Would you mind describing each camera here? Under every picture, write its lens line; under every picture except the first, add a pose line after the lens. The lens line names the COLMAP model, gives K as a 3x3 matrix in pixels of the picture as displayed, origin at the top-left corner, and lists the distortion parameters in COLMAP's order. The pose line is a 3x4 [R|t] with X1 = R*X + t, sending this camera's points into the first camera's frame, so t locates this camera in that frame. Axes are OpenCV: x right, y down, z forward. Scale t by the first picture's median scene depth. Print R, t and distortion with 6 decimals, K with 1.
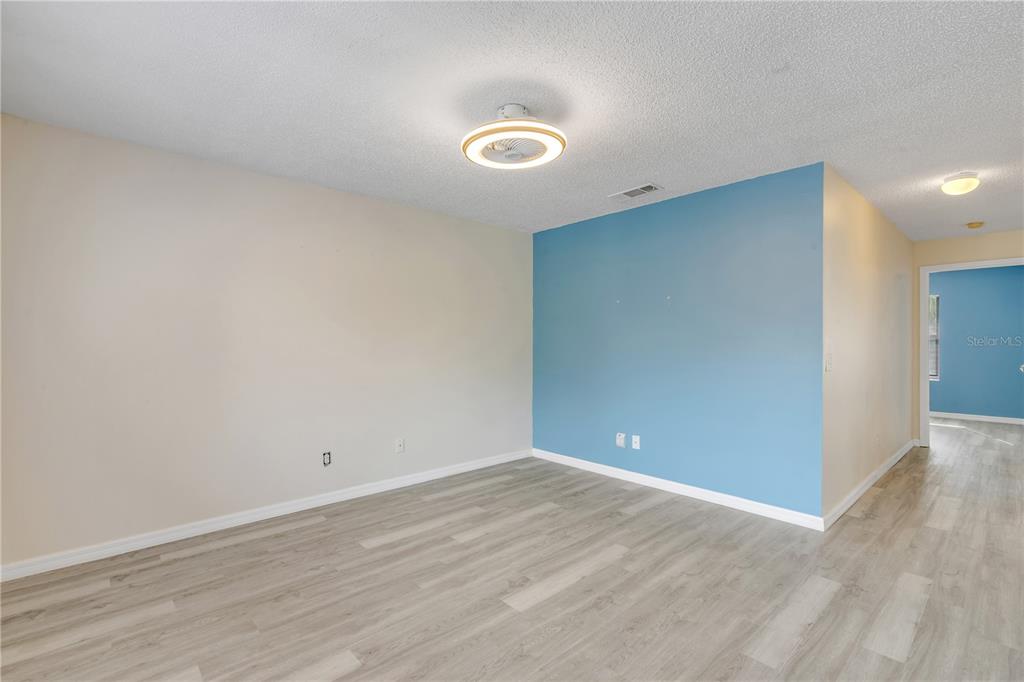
lens RADIAL K [[462.6, 0, 508.8], [0, 462.6, 314.6], [0, 0, 1]] dist [0.002306, -0.000062]
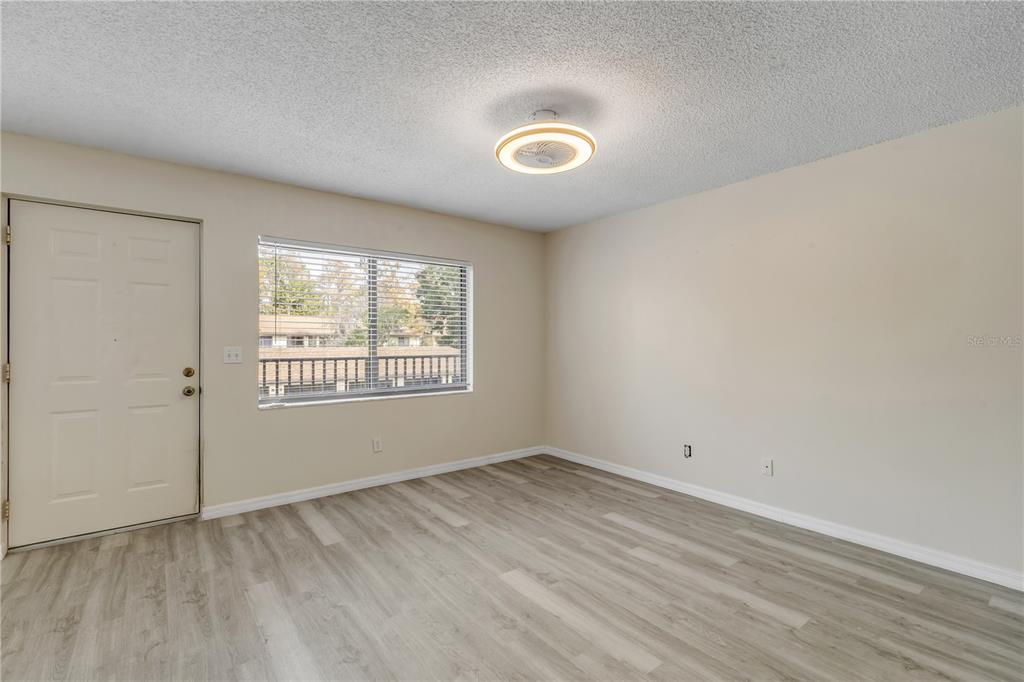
lens RADIAL K [[460.2, 0, 510.8], [0, 460.2, 340.8], [0, 0, 1]] dist [0.004847, -0.000780]
pose [[-0.079776, -0.000288, -0.996813, 0.901322], [0.057343, 0.998343, -0.004877, 0.045425], [0.995162, -0.057550, -0.079627, 0.887906]]
